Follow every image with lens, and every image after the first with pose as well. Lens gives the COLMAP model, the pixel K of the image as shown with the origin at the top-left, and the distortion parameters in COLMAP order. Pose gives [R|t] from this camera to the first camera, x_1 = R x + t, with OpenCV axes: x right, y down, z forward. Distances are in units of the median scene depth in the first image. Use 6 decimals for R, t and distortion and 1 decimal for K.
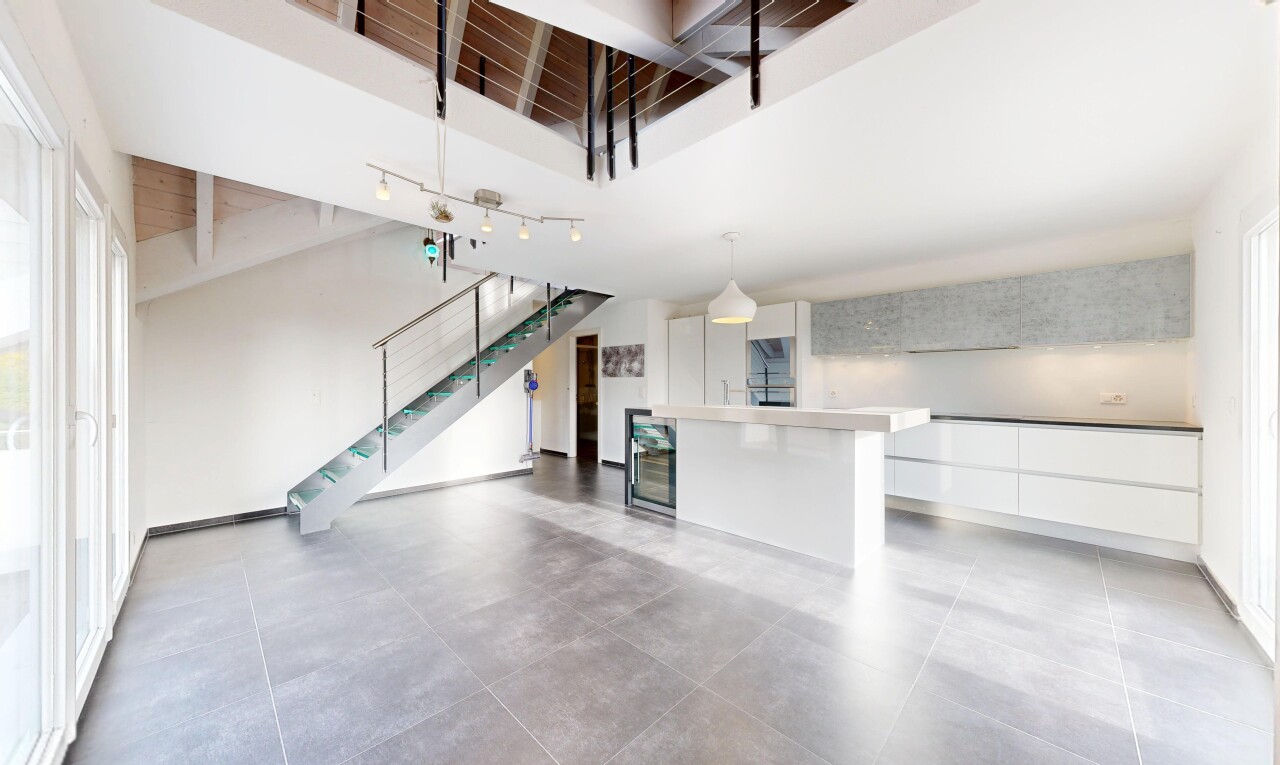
lens RADIAL K [[429.4, 0, 642.5], [0, 429.4, 383.2], [0, 0, 1]] dist [0.001062, -0.000461]
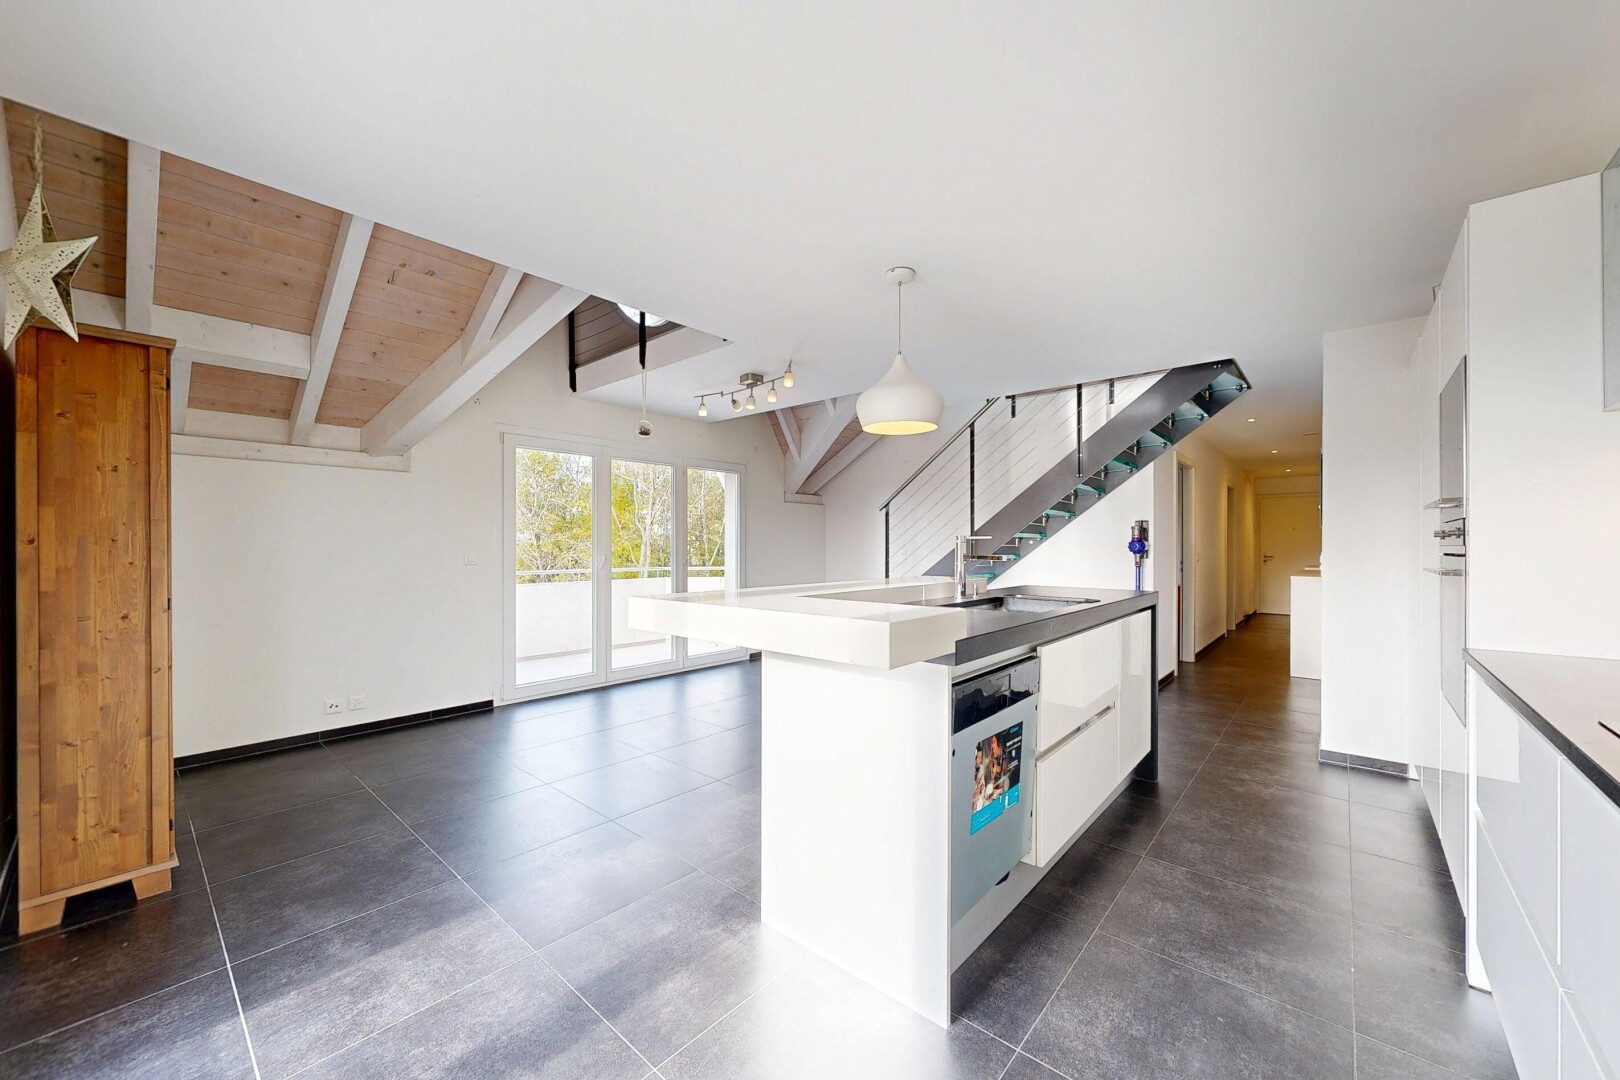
lens RADIAL K [[606.1, 0, 802.8], [0, 606.1, 546.1], [0, 0, 1]] dist [0.001372, -0.000605]
pose [[0.050381, 0.001962, -0.998728, 1.088473], [0.001382, 0.999997, 0.002035, 0.003646], [0.998729, -0.001483, 0.050378, 0.931802]]
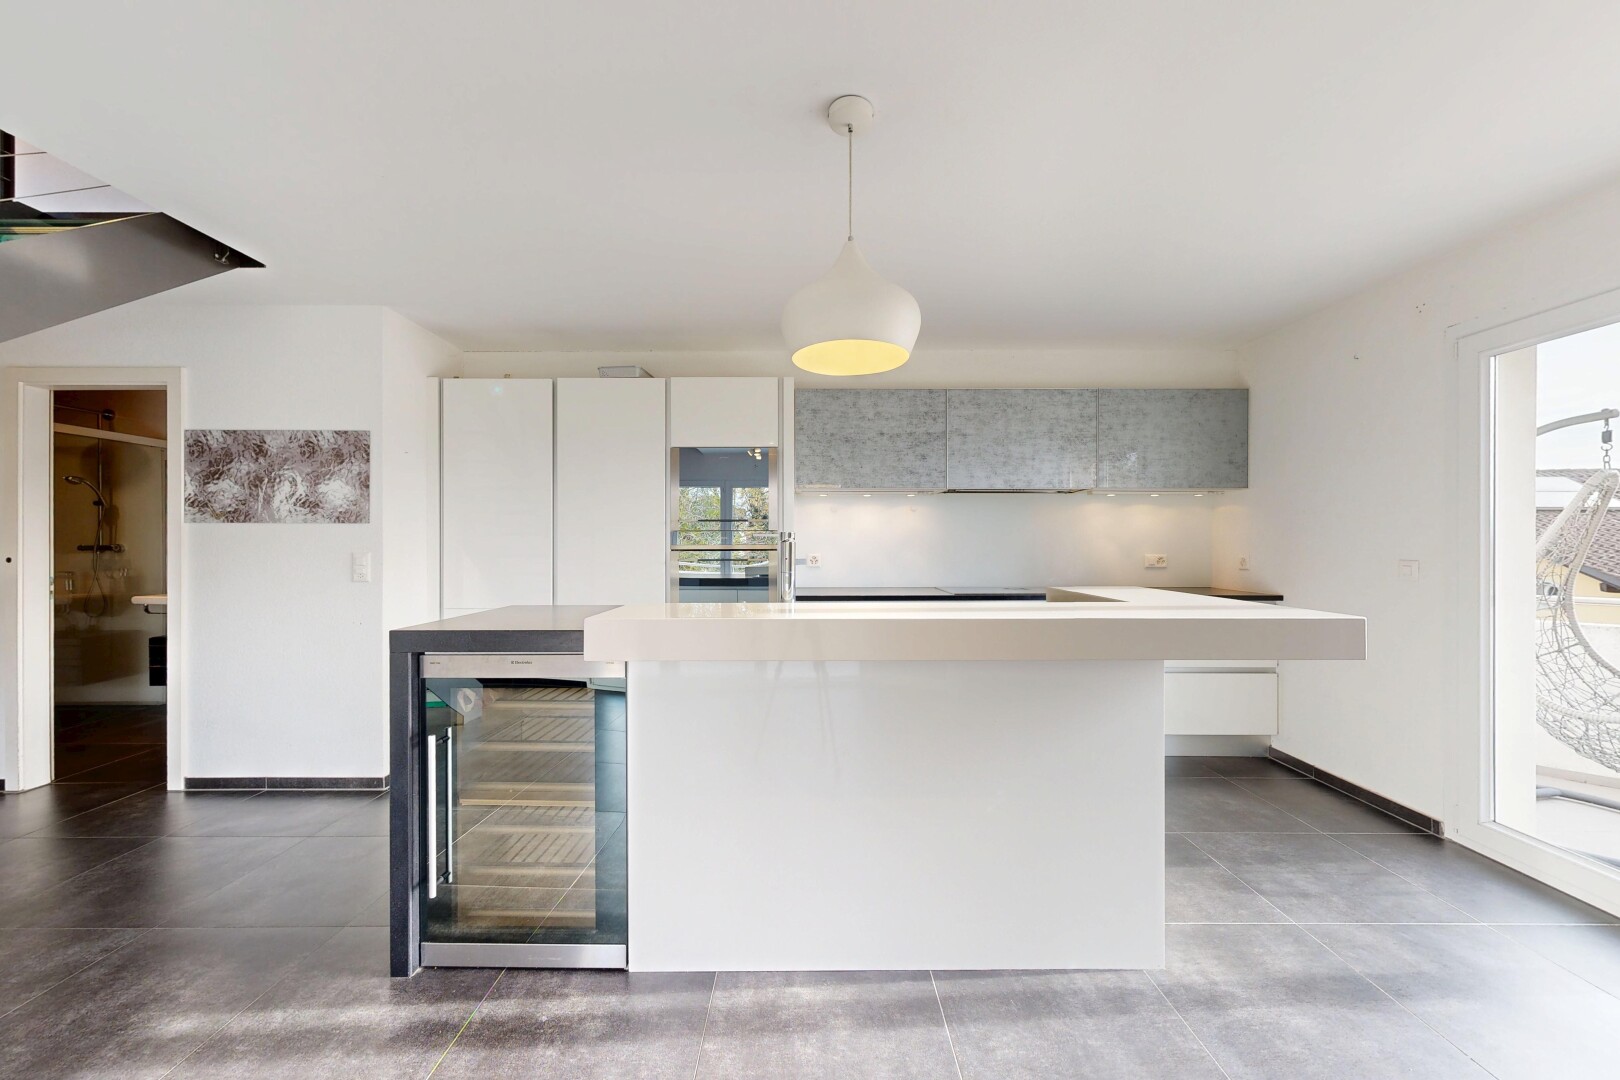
lens RADIAL K [[606.1, 0, 808.7], [0, 606.1, 540.6], [0, 0, 1]] dist [0.001372, -0.000605]
pose [[0.710582, 0.002907, 0.703609, -0.179401], [-0.000918, 0.999994, -0.003204, 0.001732], [-0.703614, 0.001631, 0.710580, 0.758608]]
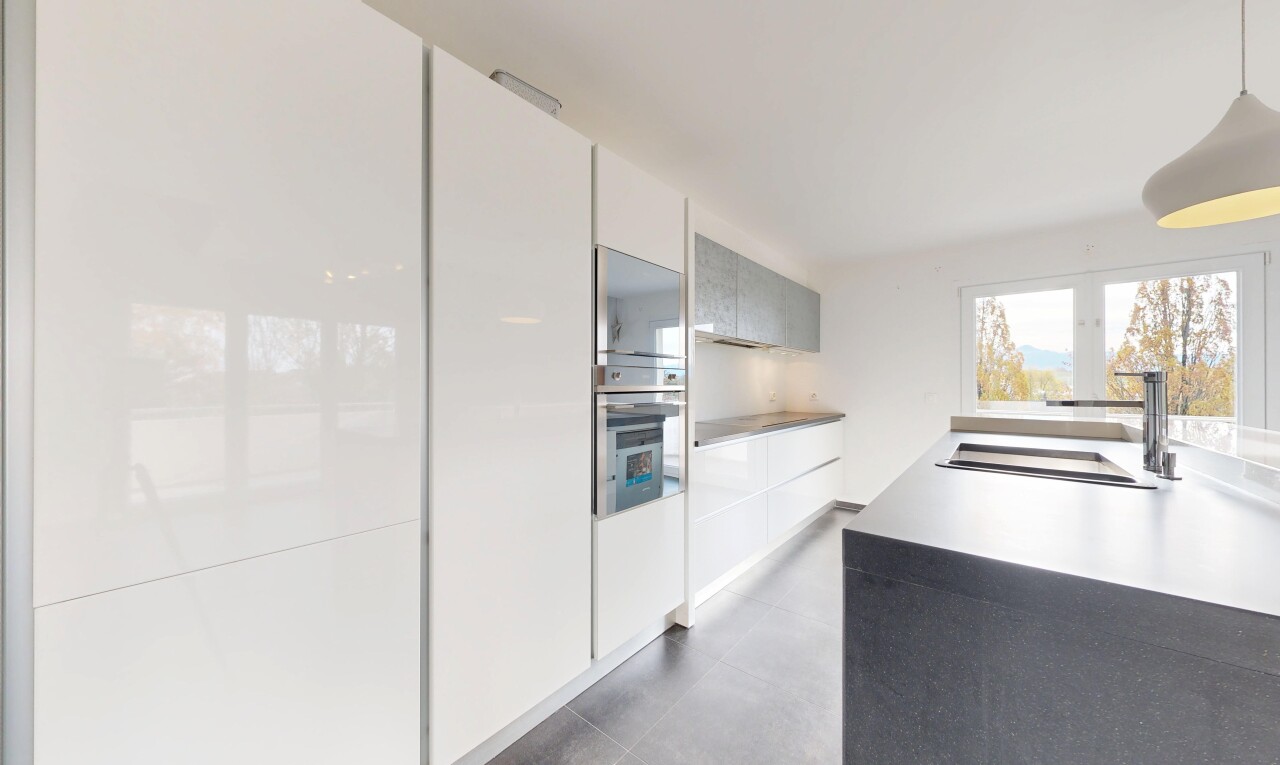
lens RADIAL K [[429.4, 0, 639.5], [0, 429.4, 383.7], [0, 0, 1]] dist [0.001062, -0.000461]
pose [[-0.078252, 0.003185, 0.996929, -0.124636], [-0.003838, 0.999987, -0.003496, 0.006209], [-0.996926, -0.004100, -0.078239, 1.714752]]
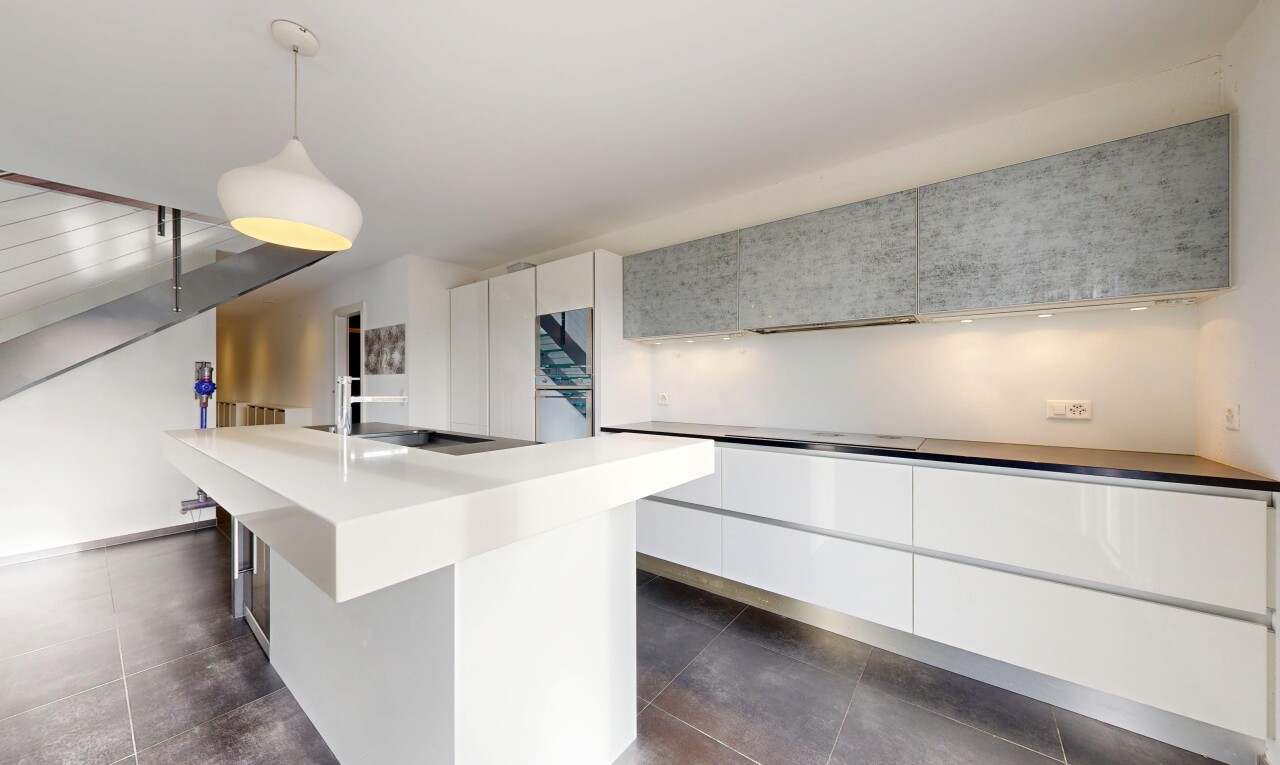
lens RADIAL K [[429.4, 0, 642.5], [0, 429.4, 382.9], [0, 0, 1]] dist [0.001062, -0.000461]
pose [[0.992475, -0.001178, 0.122442, 0.557968], [0.001332, 0.999998, -0.001174, 0.001193], [-0.122440, 0.001328, 0.992475, 0.599378]]
